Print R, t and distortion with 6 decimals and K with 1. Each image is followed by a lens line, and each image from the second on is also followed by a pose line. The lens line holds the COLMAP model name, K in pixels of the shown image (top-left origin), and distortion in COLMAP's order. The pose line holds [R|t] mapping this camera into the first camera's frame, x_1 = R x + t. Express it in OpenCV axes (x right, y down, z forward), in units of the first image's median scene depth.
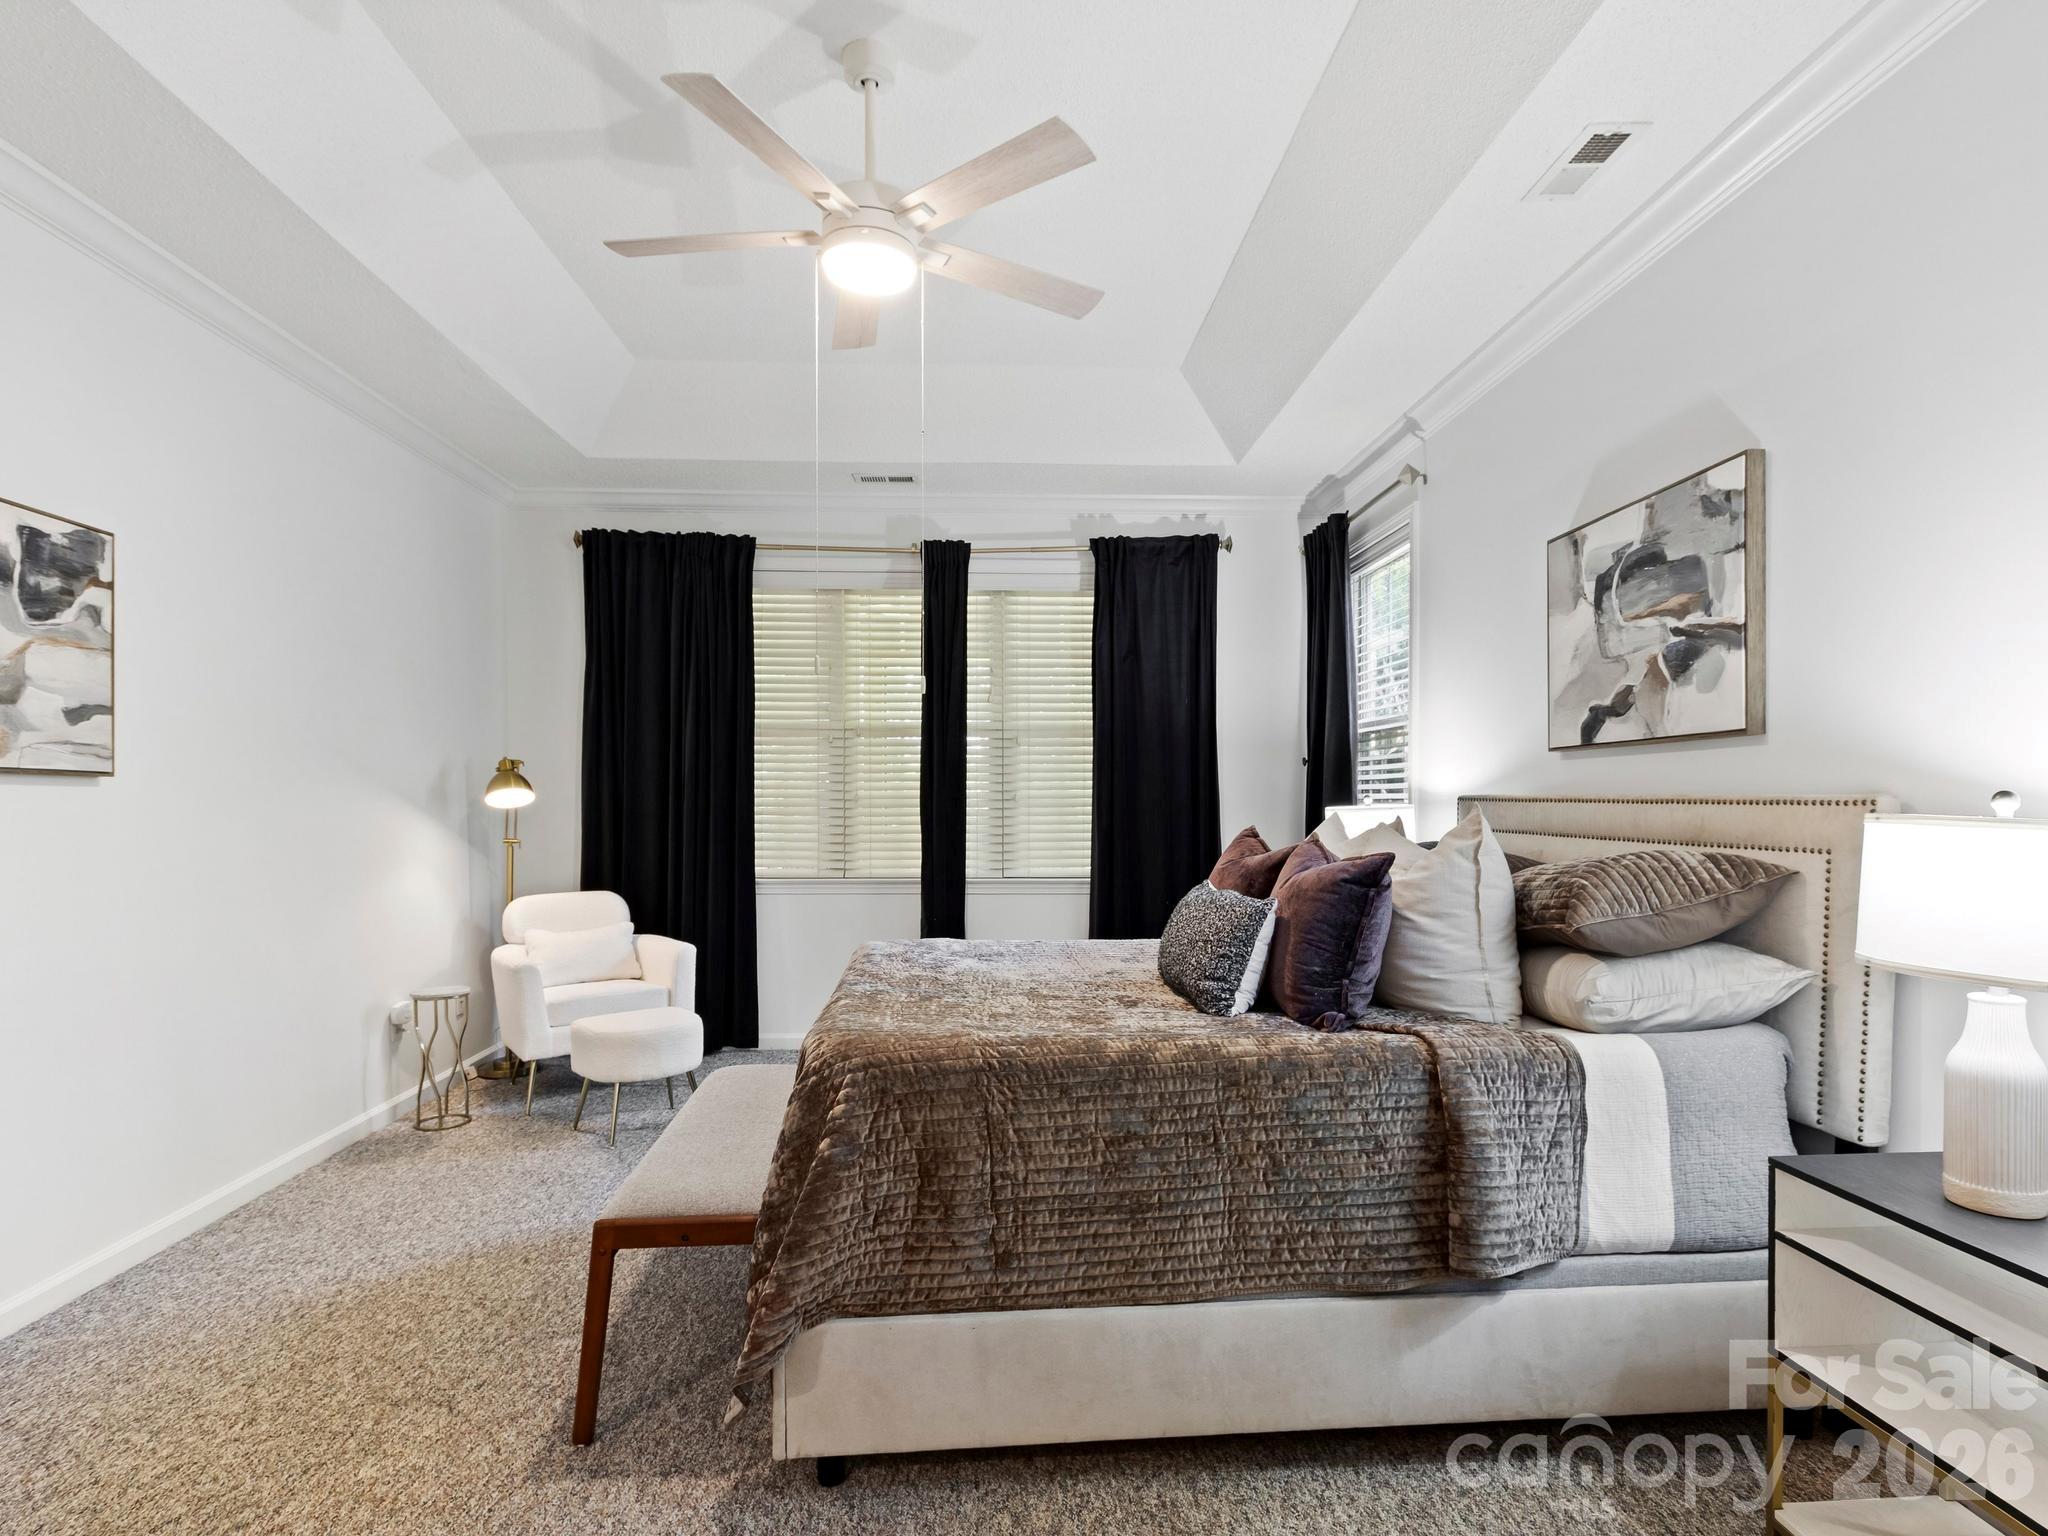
lens RADIAL K [[1073.4, 0, 1029.7], [0, 1073.4, 811.5], [0, 0, 1]] dist [0.000461, -0.000191]
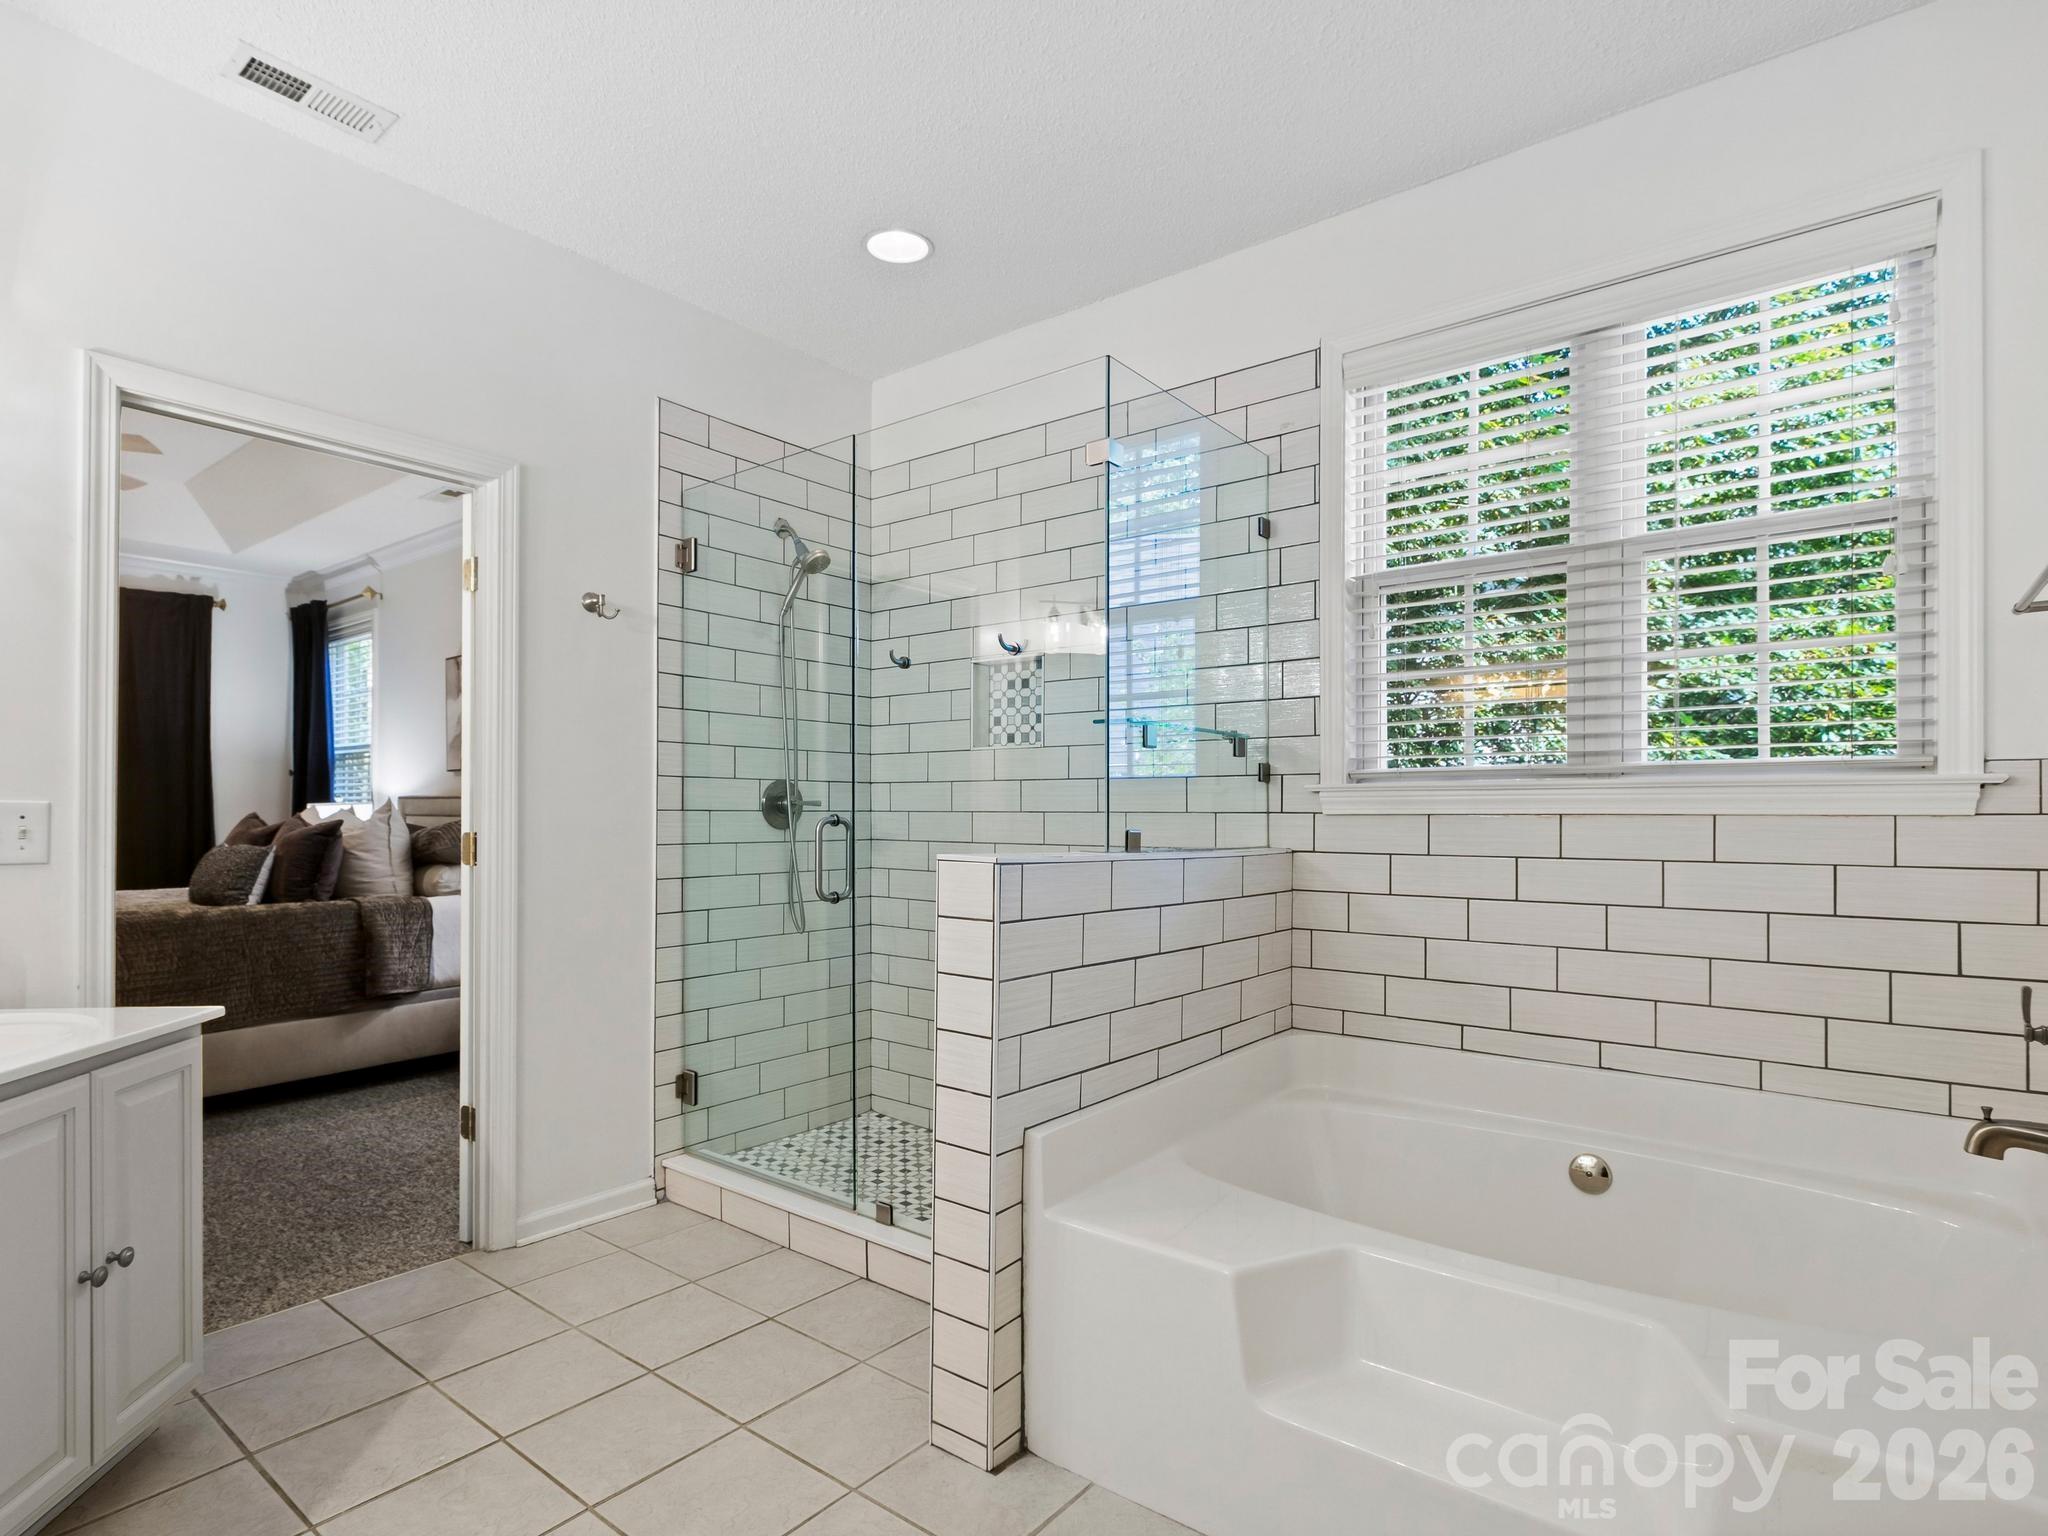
lens RADIAL K [[1073.4, 0, 1029.7], [0, 1073.4, 811.5], [0, 0, 1]] dist [0.000461, -0.000191]
pose [[0.656521, 0.002267, 0.754304, -0.240726], [0.008278, 0.999914, -0.010210, 0.037596], [-0.754262, 0.012947, 0.656446, -0.926718]]
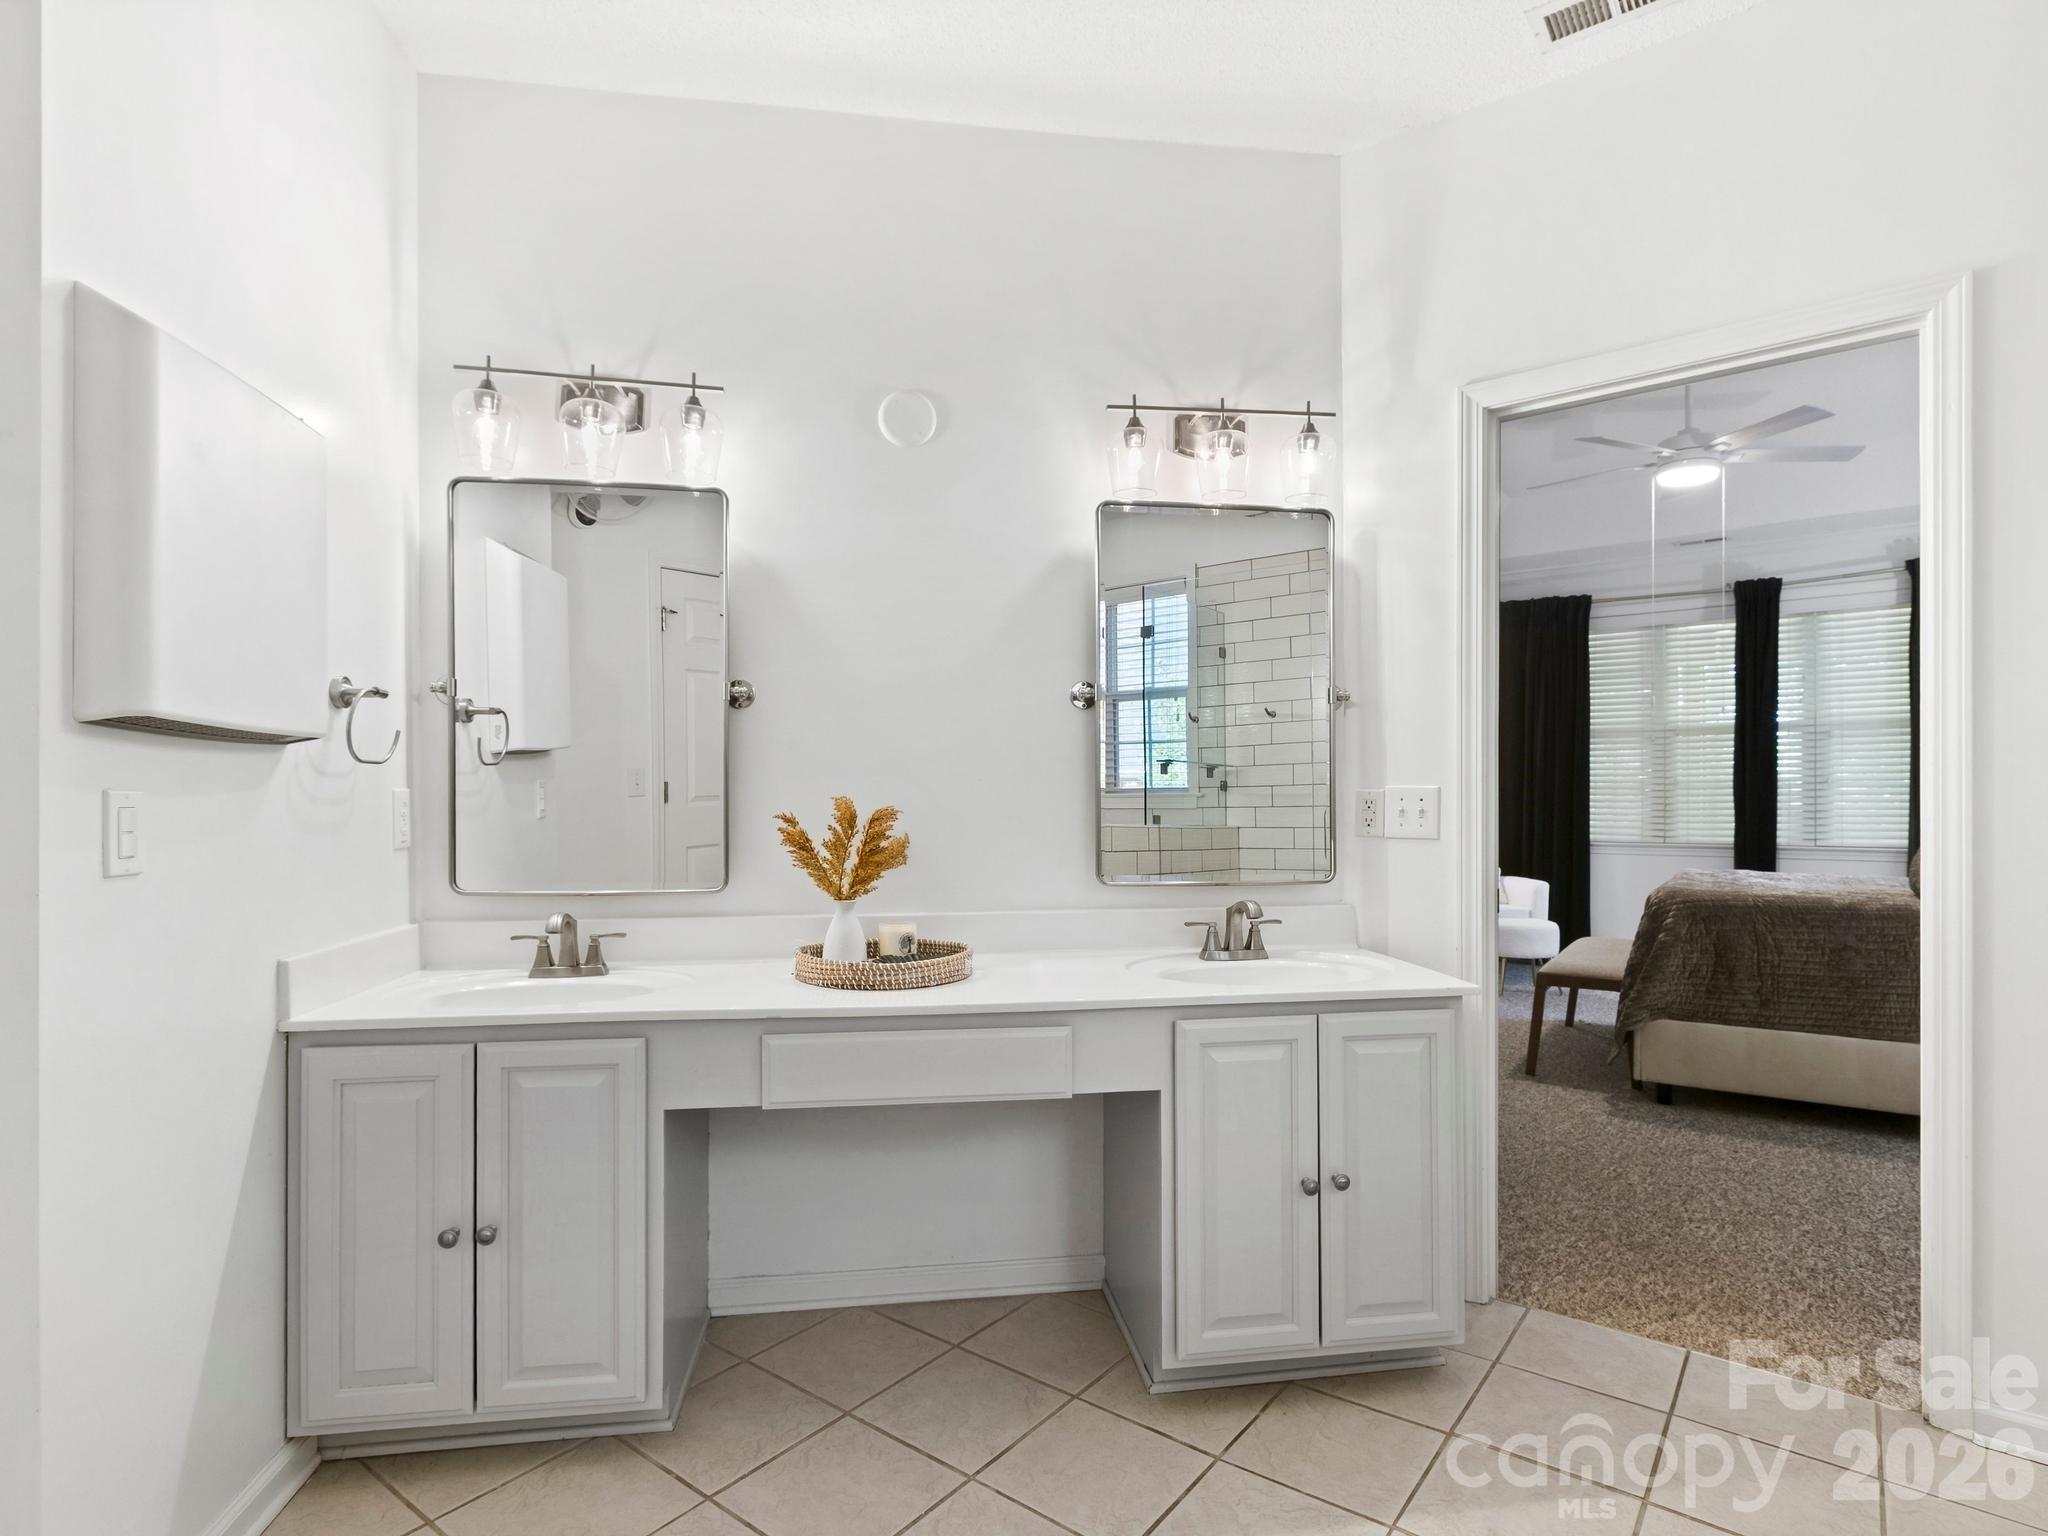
lens RADIAL K [[1062.6, 0, 1015.5], [0, 1062.6, 798.2], [0, 0, 1]] dist [-0.001466, 0.000122]
pose [[0.756671, 0.000100, -0.653796, 0.123057], [-0.006665, 0.999949, -0.007561, 0.035941], [0.653762, 0.010079, 0.756633, -0.817774]]
